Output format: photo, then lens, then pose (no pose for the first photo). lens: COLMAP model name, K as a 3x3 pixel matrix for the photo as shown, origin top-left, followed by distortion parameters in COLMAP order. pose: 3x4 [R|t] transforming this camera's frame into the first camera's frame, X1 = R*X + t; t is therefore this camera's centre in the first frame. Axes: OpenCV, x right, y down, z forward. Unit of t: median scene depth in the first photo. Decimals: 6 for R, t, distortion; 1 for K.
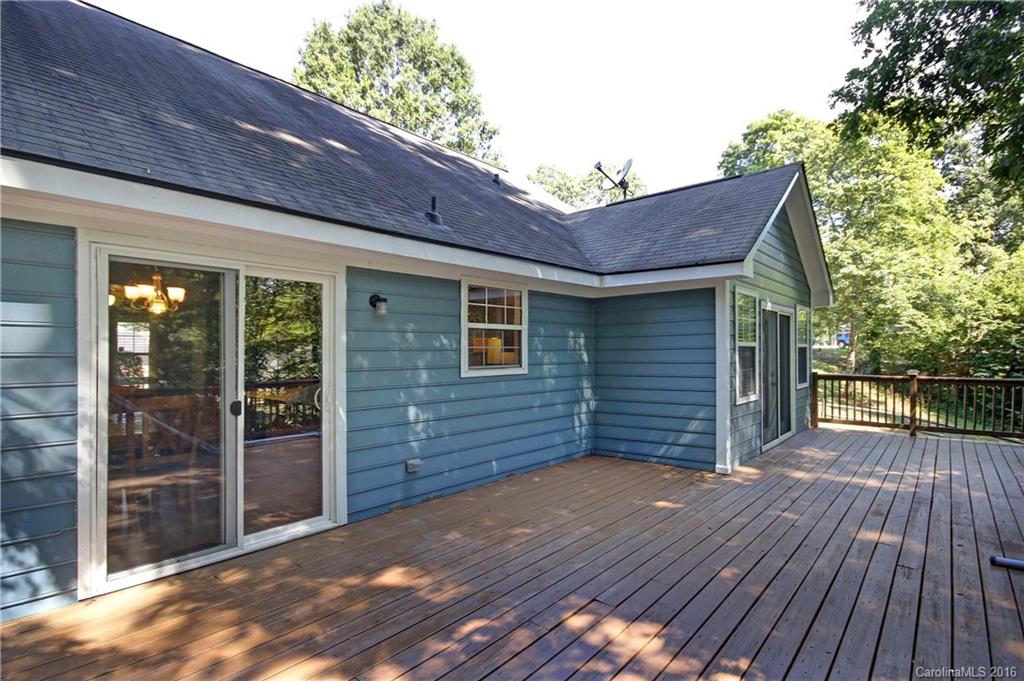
lens RADIAL K [[534.4, 0, 533.4], [0, 534.4, 345.3], [0, 0, 1]] dist [0.002820, 0.000492]
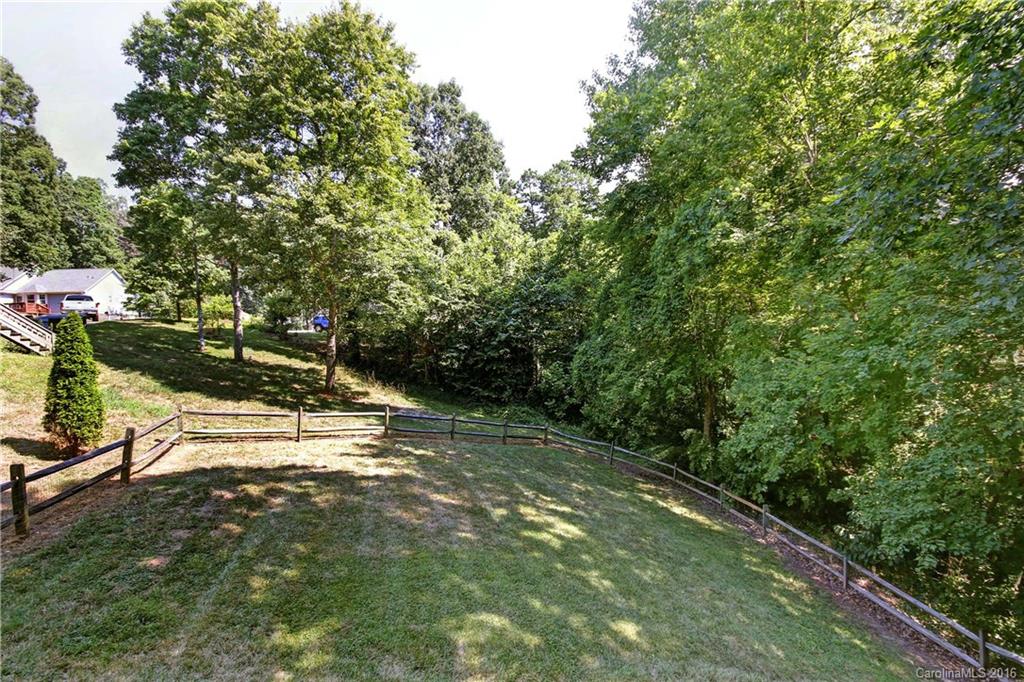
lens RADIAL K [[534.4, 0, 533.4], [0, 534.4, 345.8], [0, 0, 1]] dist [0.002820, 0.000492]
pose [[0.617100, -0.044720, 0.785613, 0.159105], [0.023786, 0.998988, 0.038182, 0.004145], [-0.786525, -0.004876, 0.617539, 0.281389]]
